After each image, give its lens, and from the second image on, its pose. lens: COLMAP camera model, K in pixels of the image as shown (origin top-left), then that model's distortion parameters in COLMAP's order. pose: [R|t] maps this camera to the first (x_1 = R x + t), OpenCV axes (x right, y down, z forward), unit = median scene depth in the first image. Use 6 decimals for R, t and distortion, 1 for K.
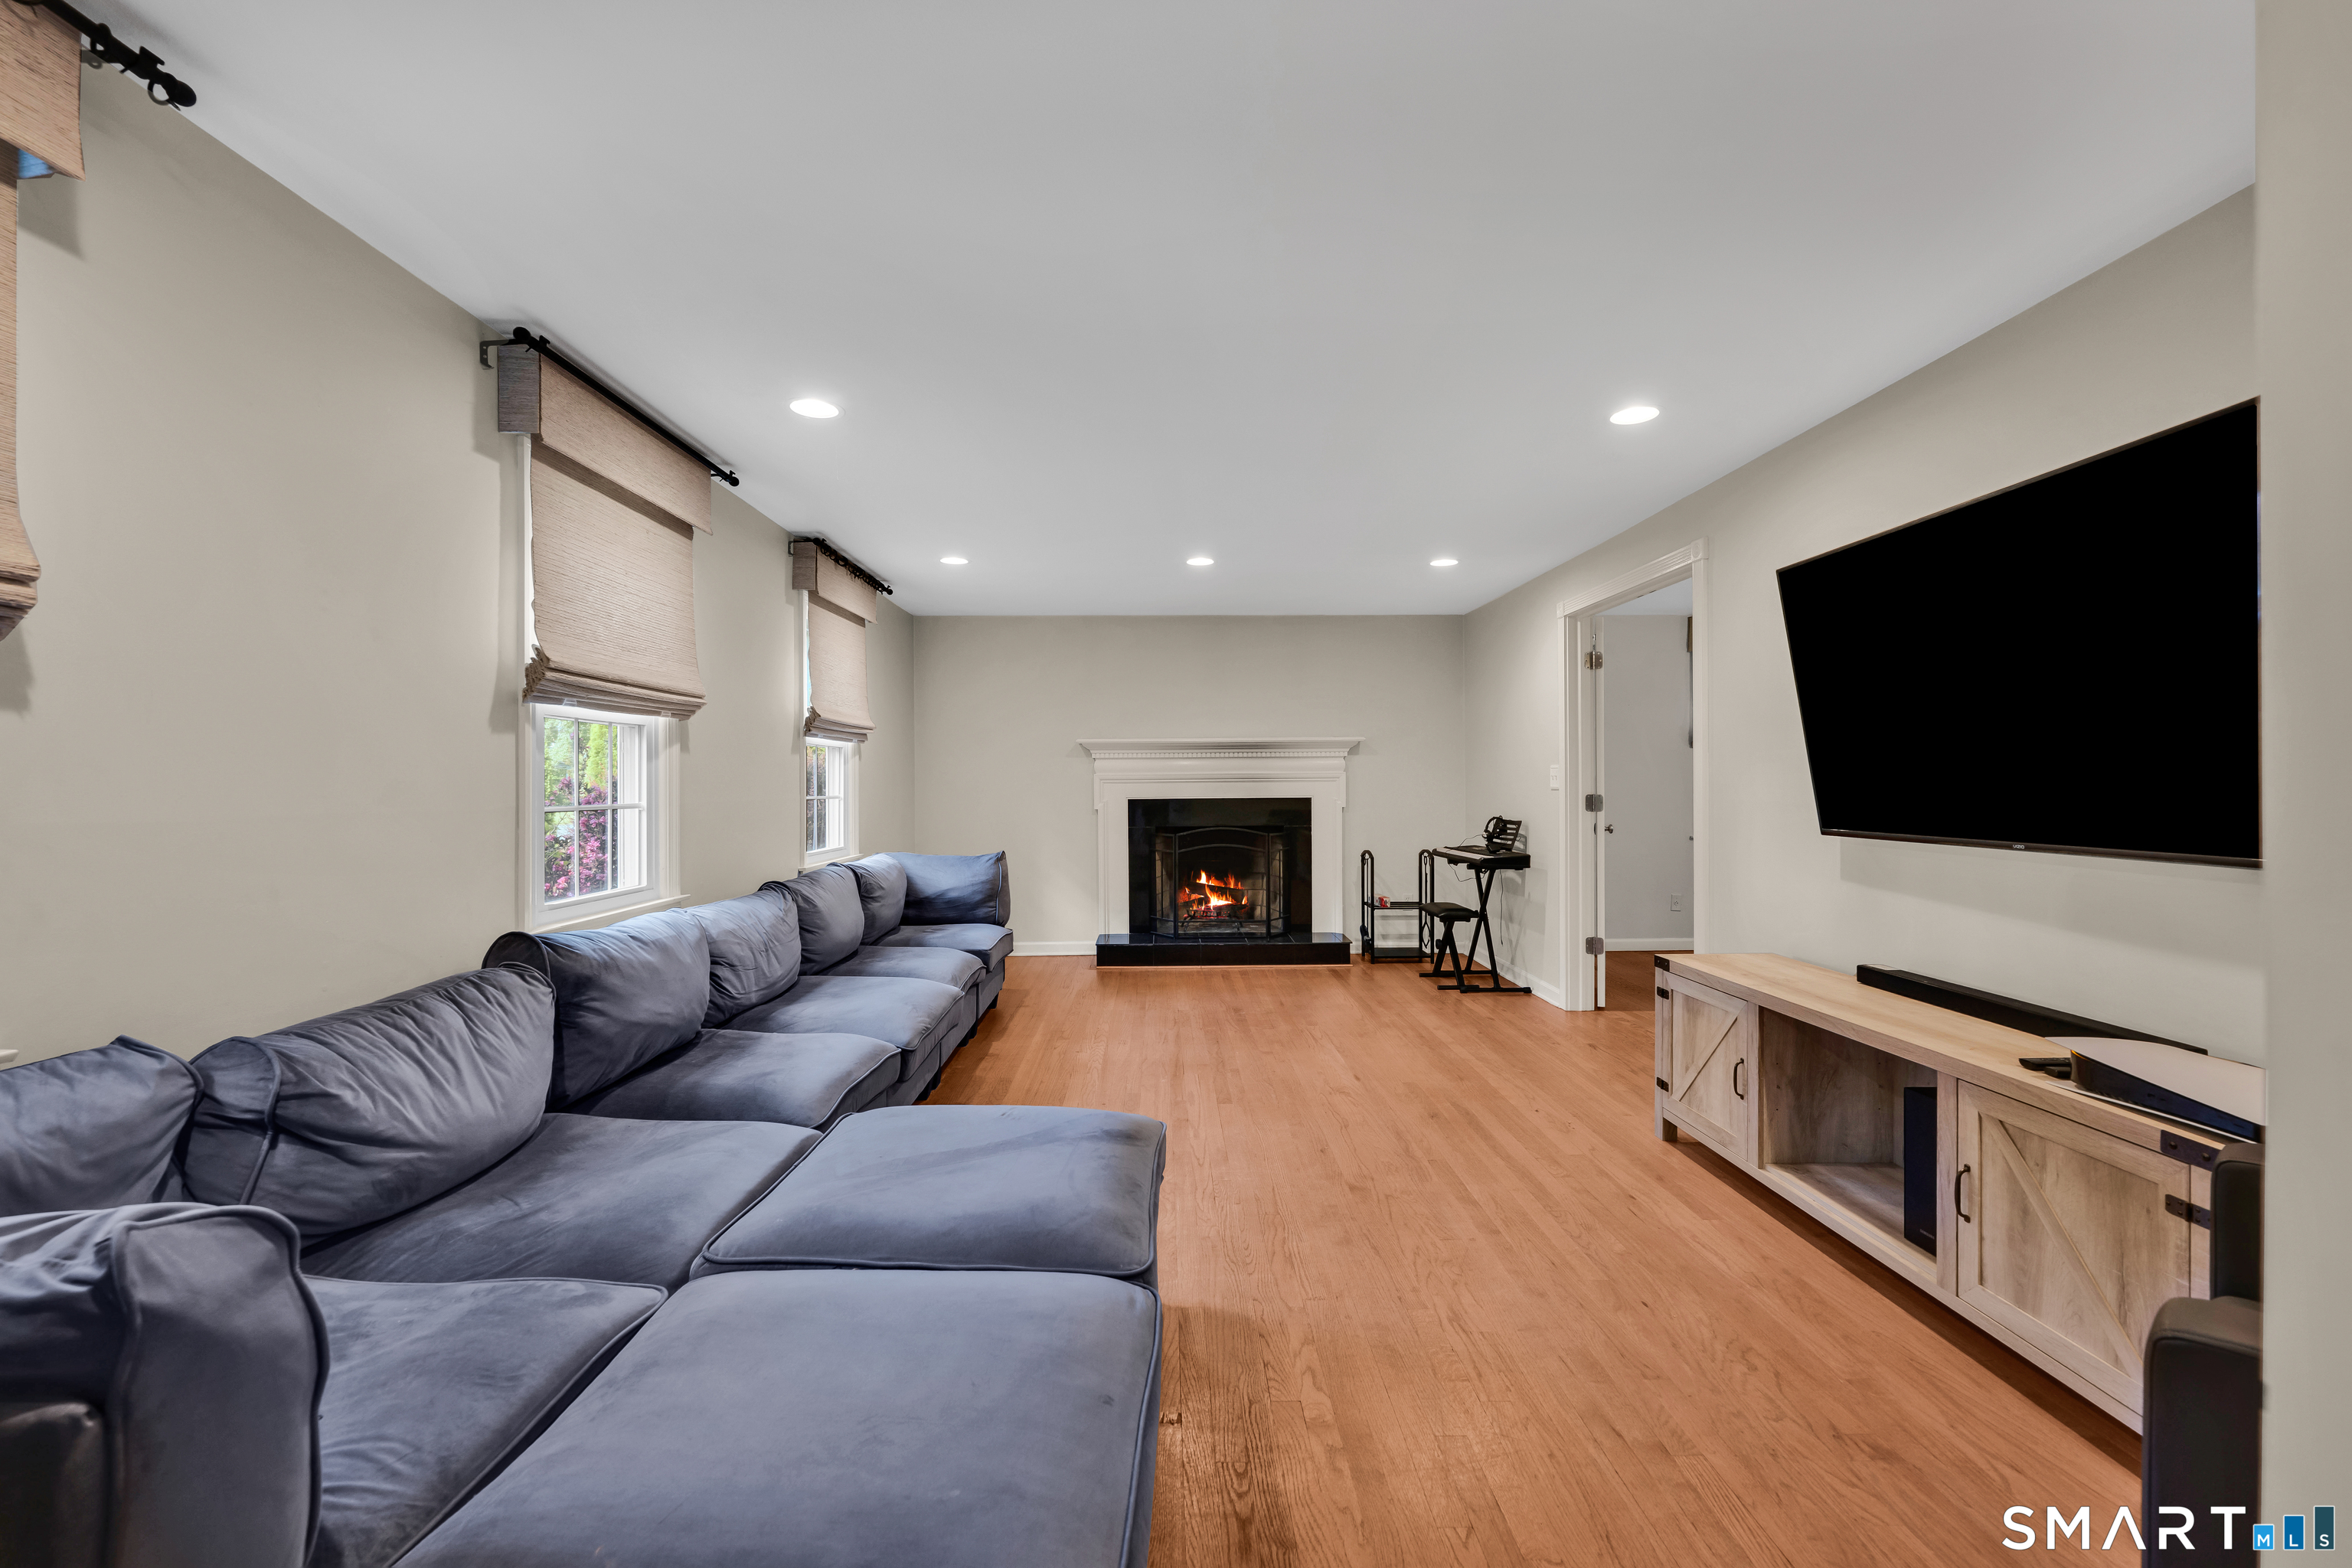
lens RADIAL K [[1025.2, 0, 1174.0], [0, 1025.2, 785.5], [0, 0, 1]] dist [0.000006, 0.000017]
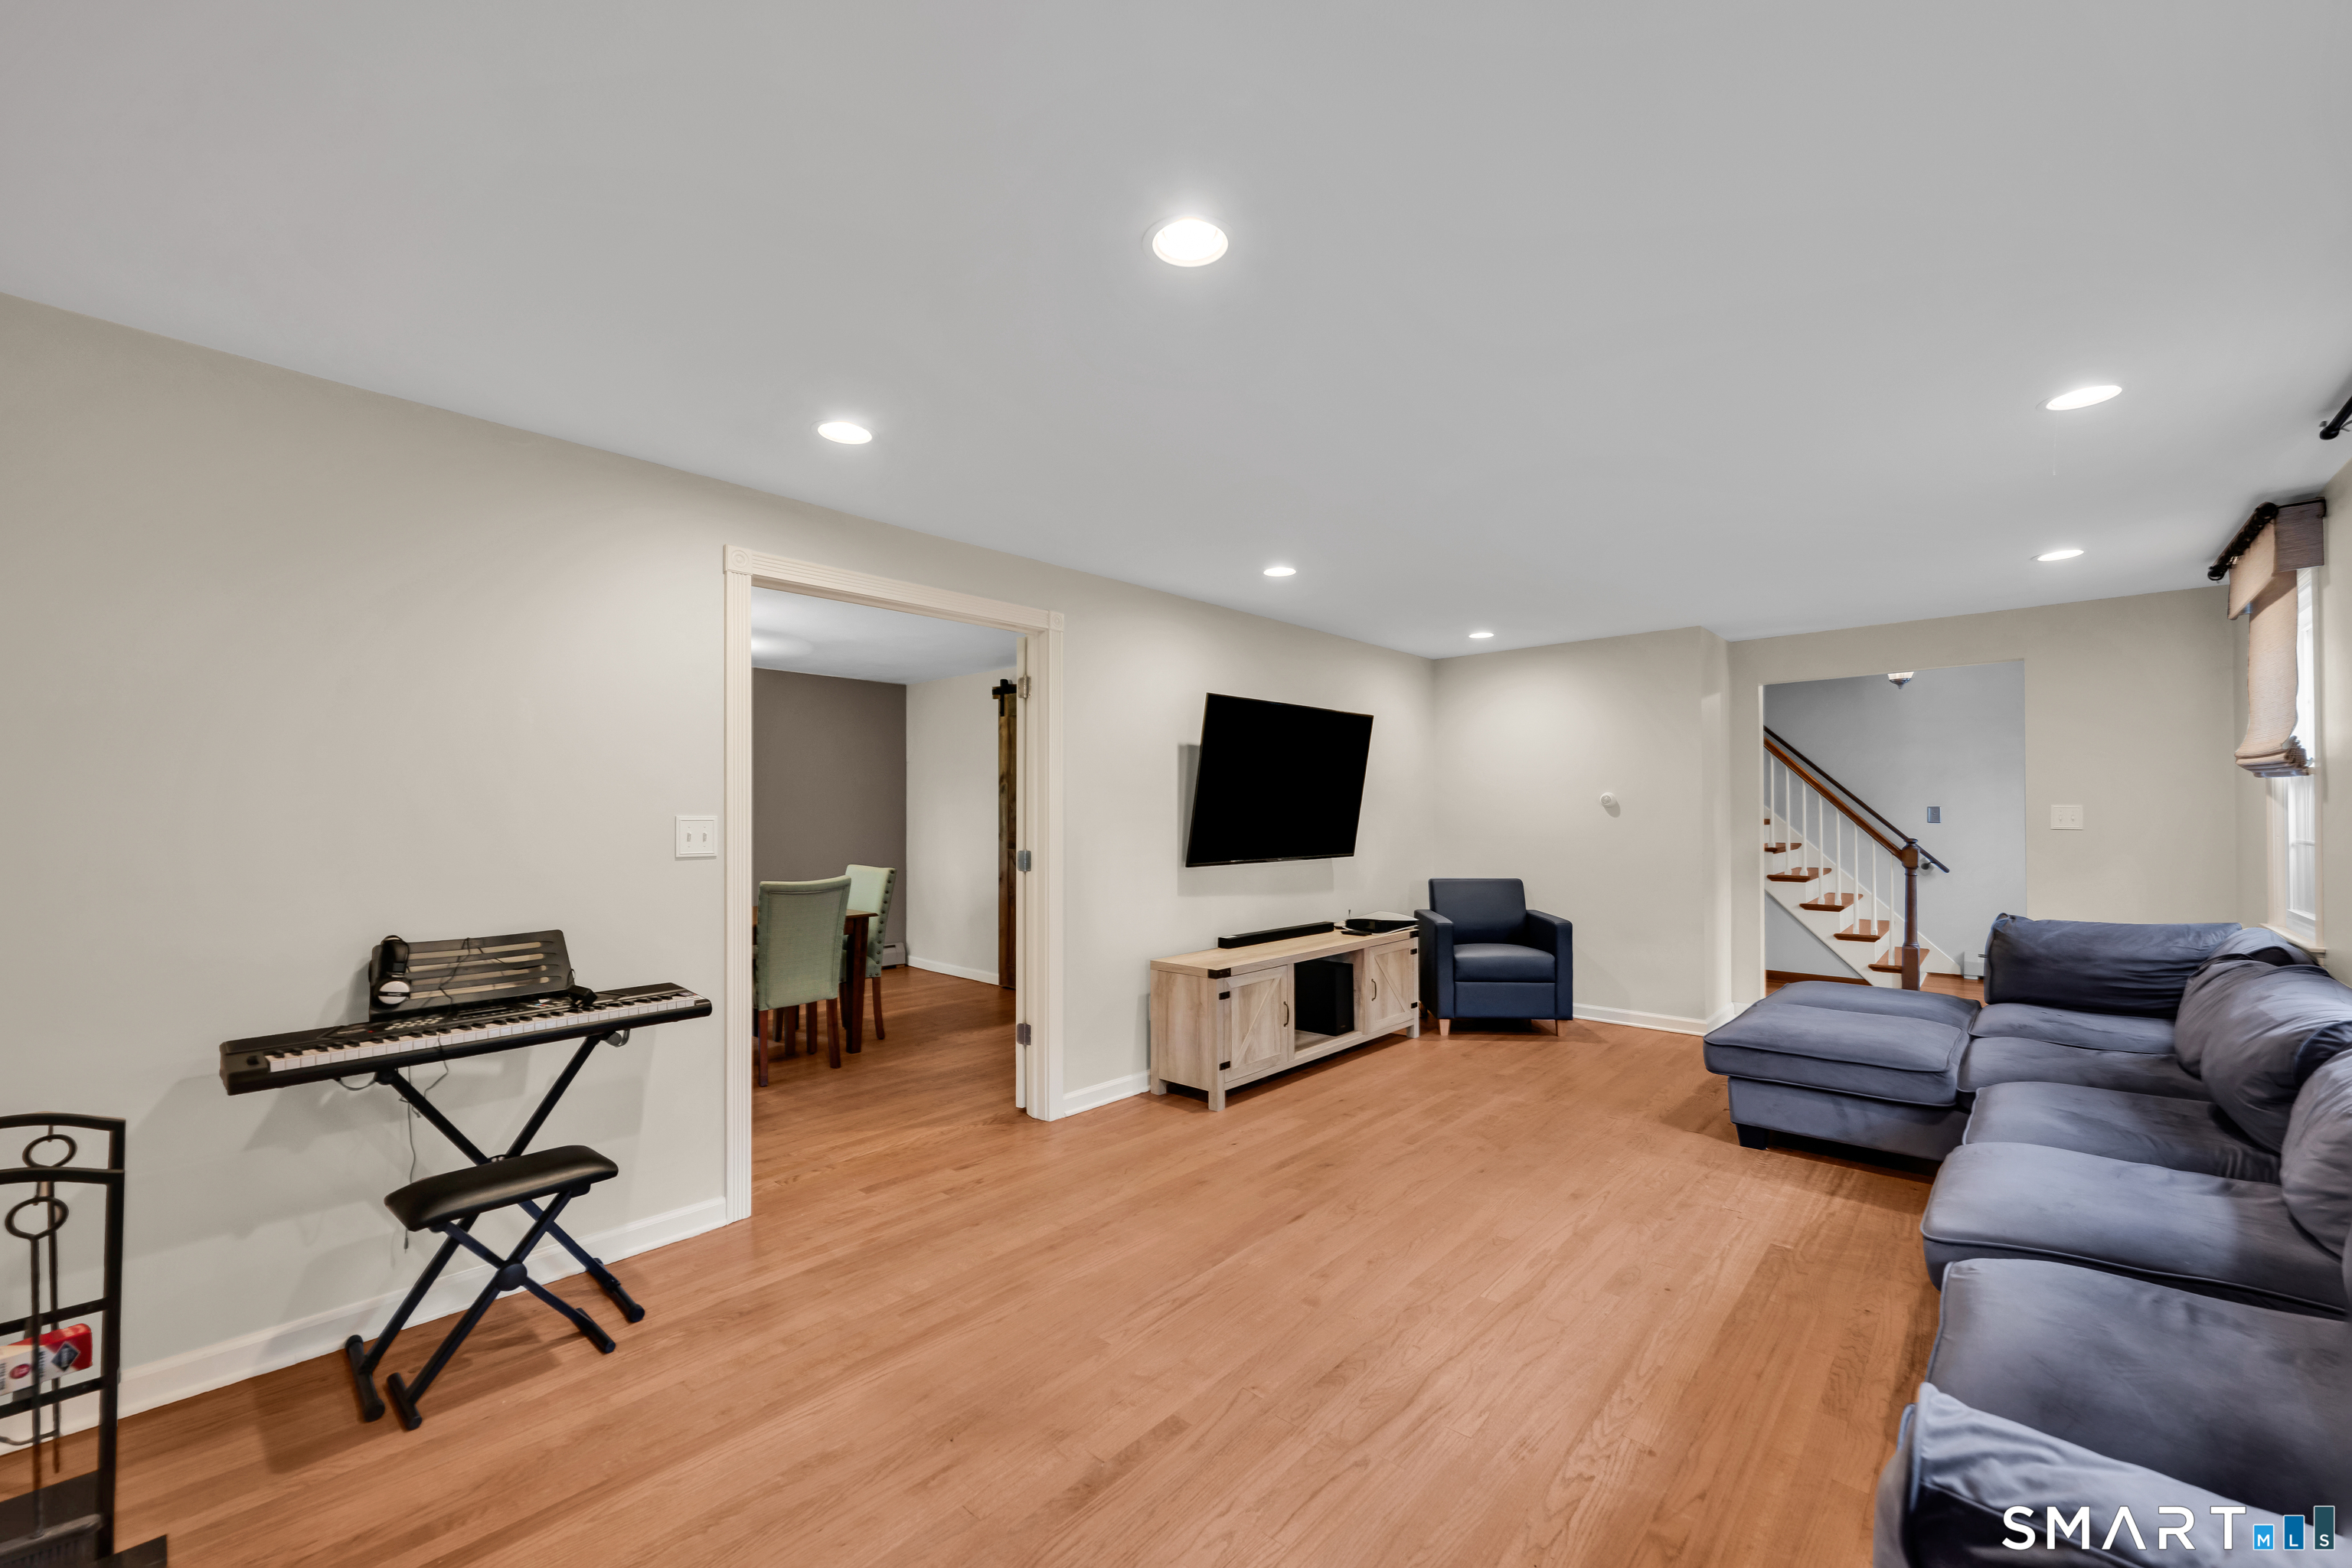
lens RADIAL K [[941.2, 0, 1177.7], [0, 941.2, 799.5], [0, 0, 1]] dist [-0.012090, 0.001460]
pose [[-0.737527, 0.011636, 0.675217, -0.335567], [0.003722, 0.999906, -0.013165, -0.037804], [-0.675307, -0.007197, -0.737501, 2.191587]]
